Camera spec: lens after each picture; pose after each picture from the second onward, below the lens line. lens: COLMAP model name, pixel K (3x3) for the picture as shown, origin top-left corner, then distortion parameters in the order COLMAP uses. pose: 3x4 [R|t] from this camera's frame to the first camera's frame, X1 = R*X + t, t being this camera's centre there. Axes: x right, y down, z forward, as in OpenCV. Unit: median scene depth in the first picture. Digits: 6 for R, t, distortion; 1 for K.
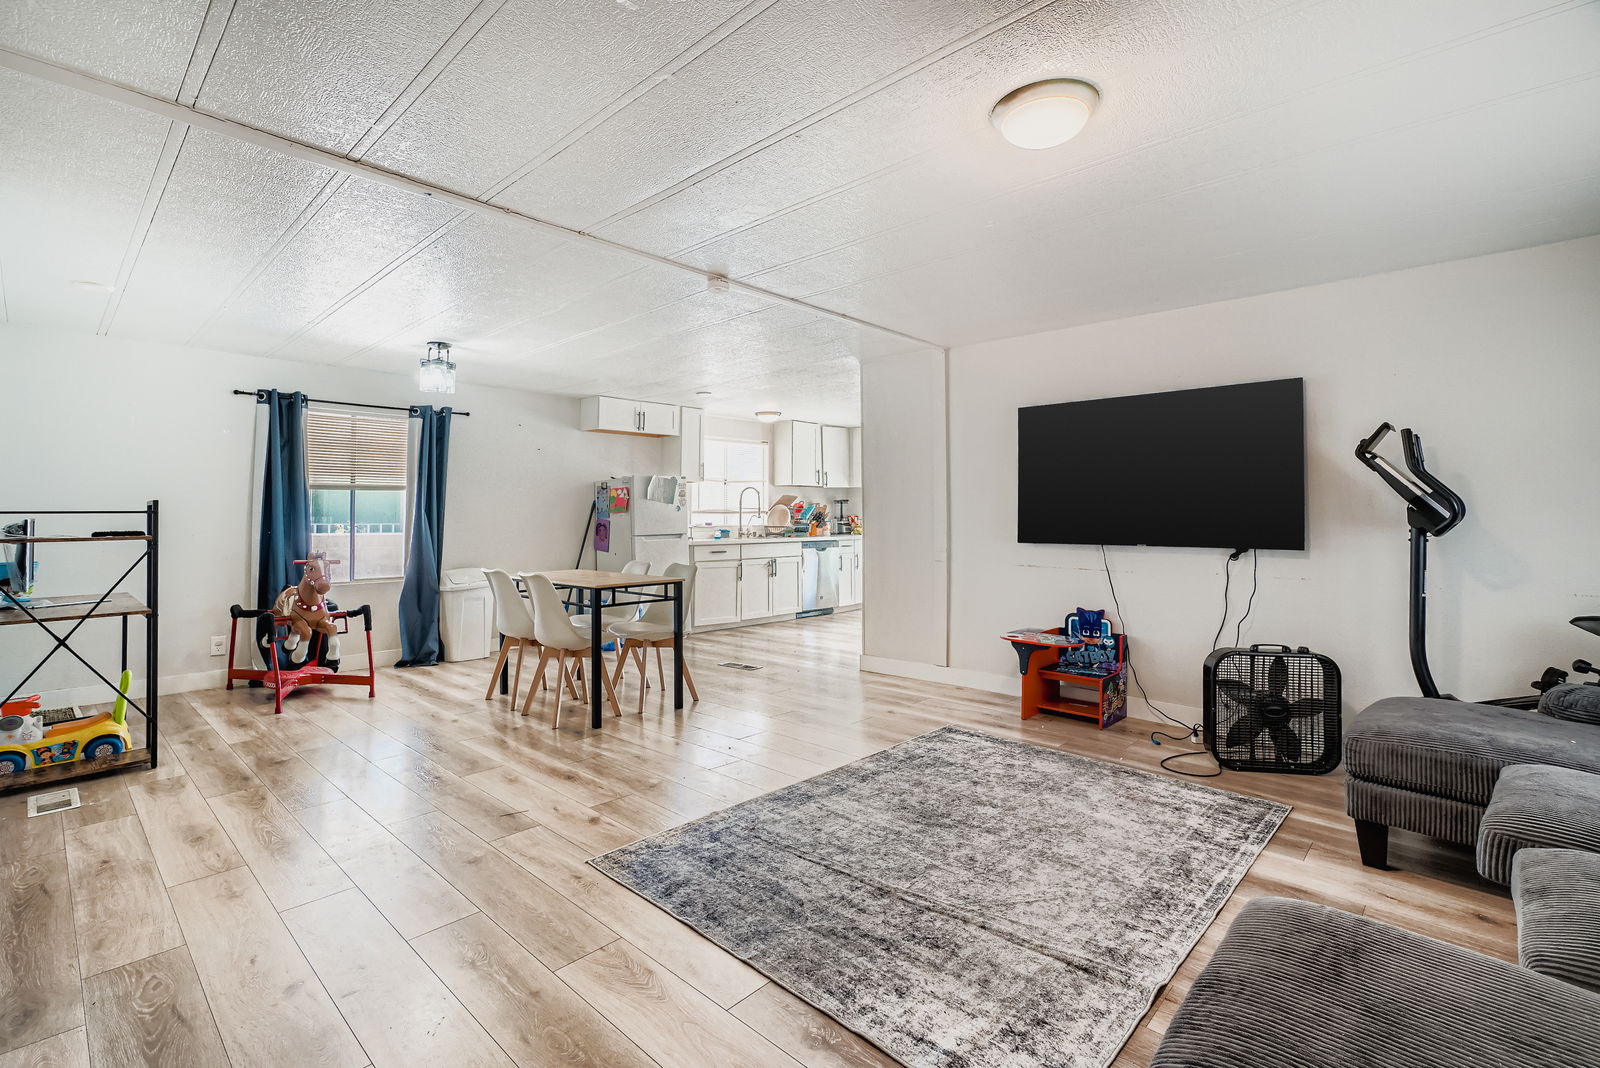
lens RADIAL K [[699.5, 0, 794.8], [0, 699.5, 524.0], [0, 0, 1]] dist [0.001729, 0.000245]
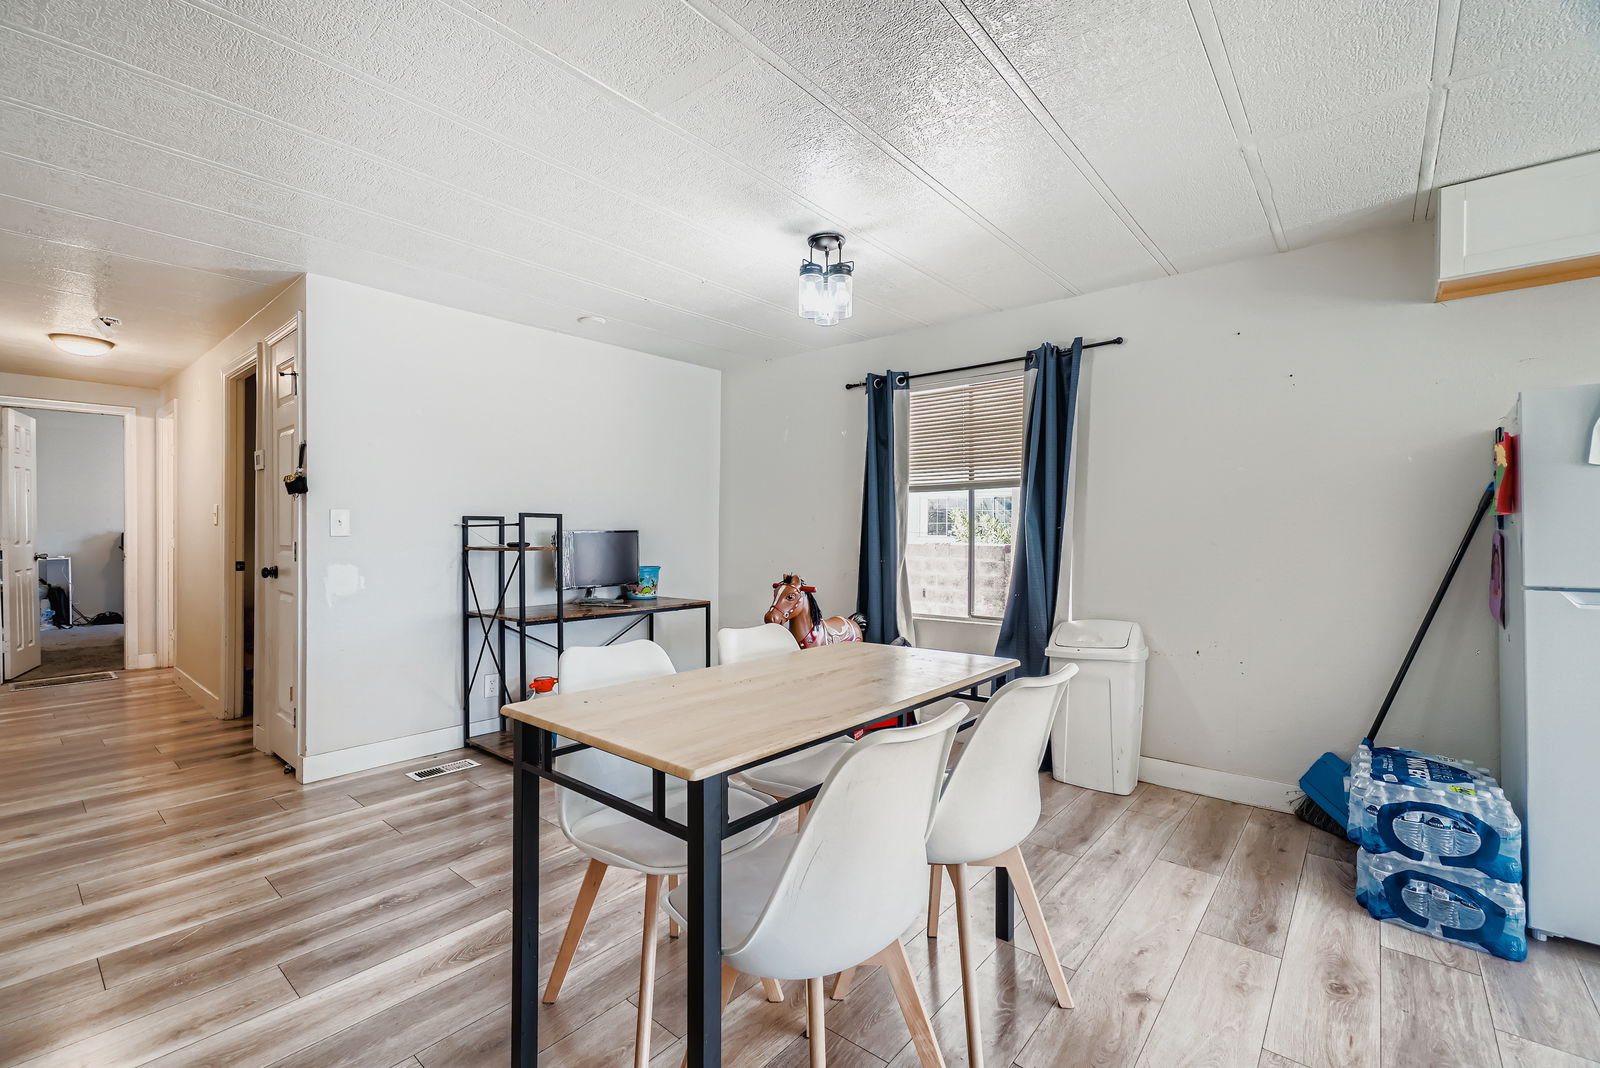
lens RADIAL K [[699.5, 0, 794.8], [0, 699.5, 524.0], [0, 0, 1]] dist [0.001729, 0.000245]
pose [[0.038028, 0.000678, -0.999276, 0.082354], [-0.005685, 0.999984, 0.000462, -0.012726], [0.999261, 0.005664, 0.038031, 0.819831]]
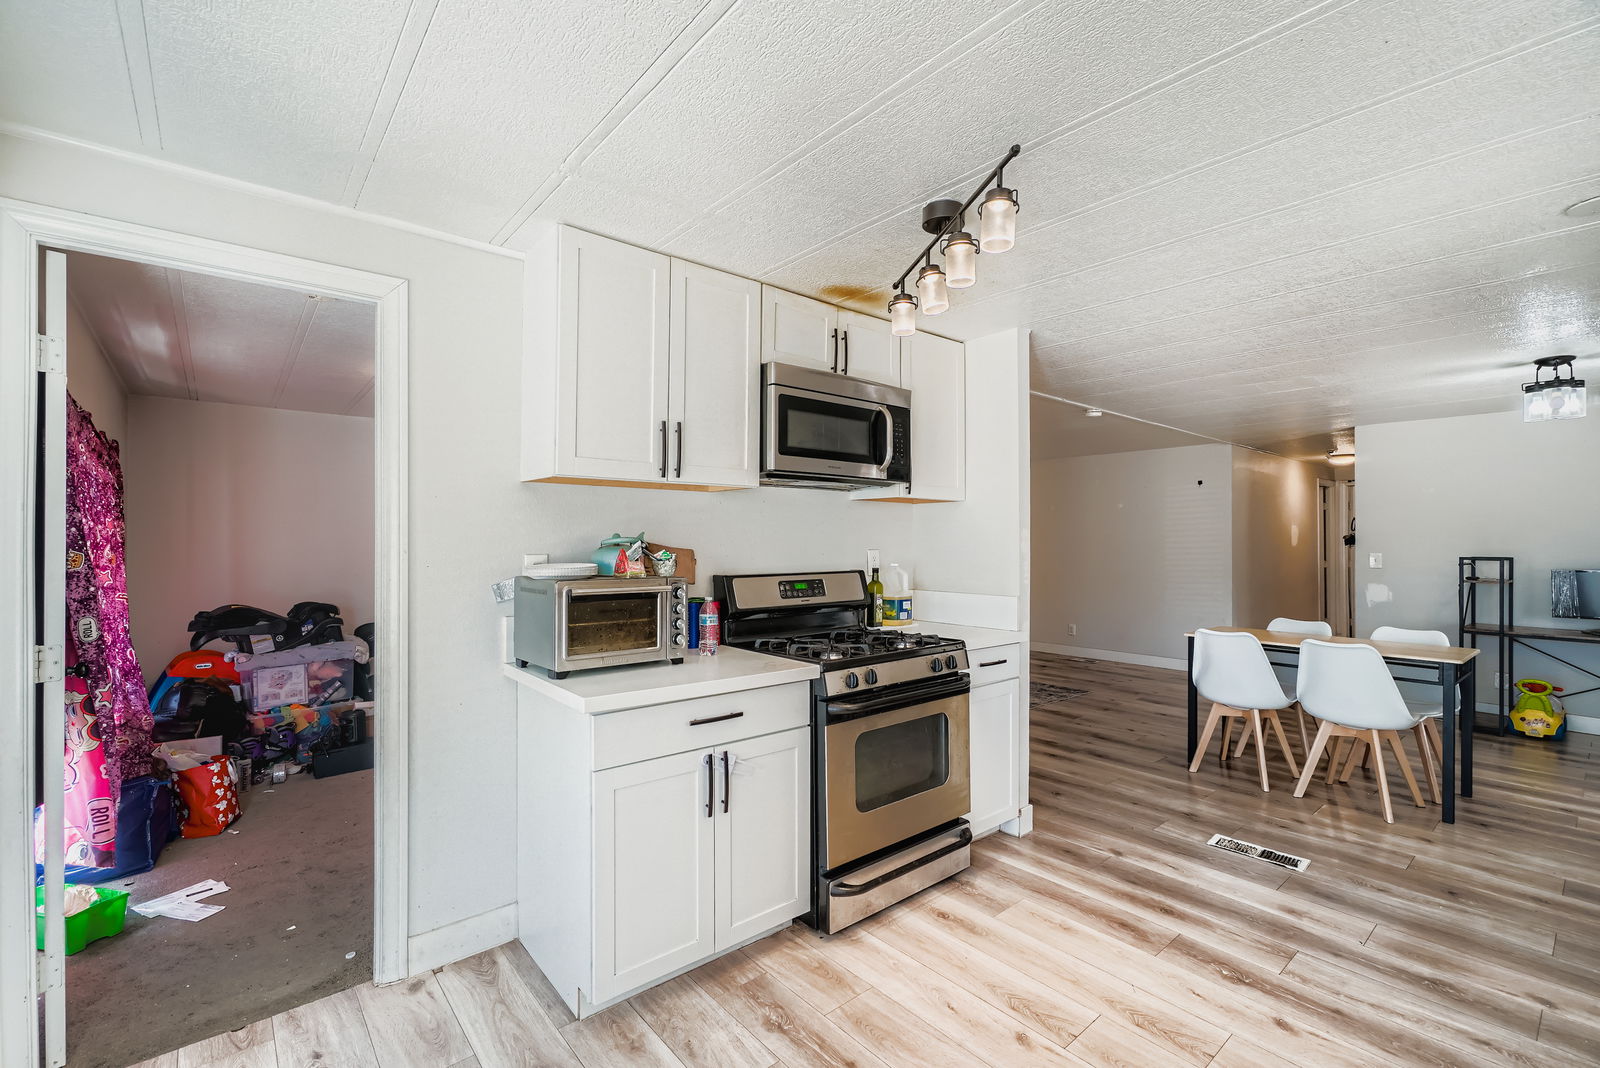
lens RADIAL K [[699.5, 0, 794.8], [0, 699.5, 524.0], [0, 0, 1]] dist [0.001729, 0.000245]
pose [[-0.990472, 0.006053, 0.137581, 0.233460], [0.004208, 0.999897, -0.013698, -0.063540], [-0.137650, -0.012989, -0.990396, 1.800256]]
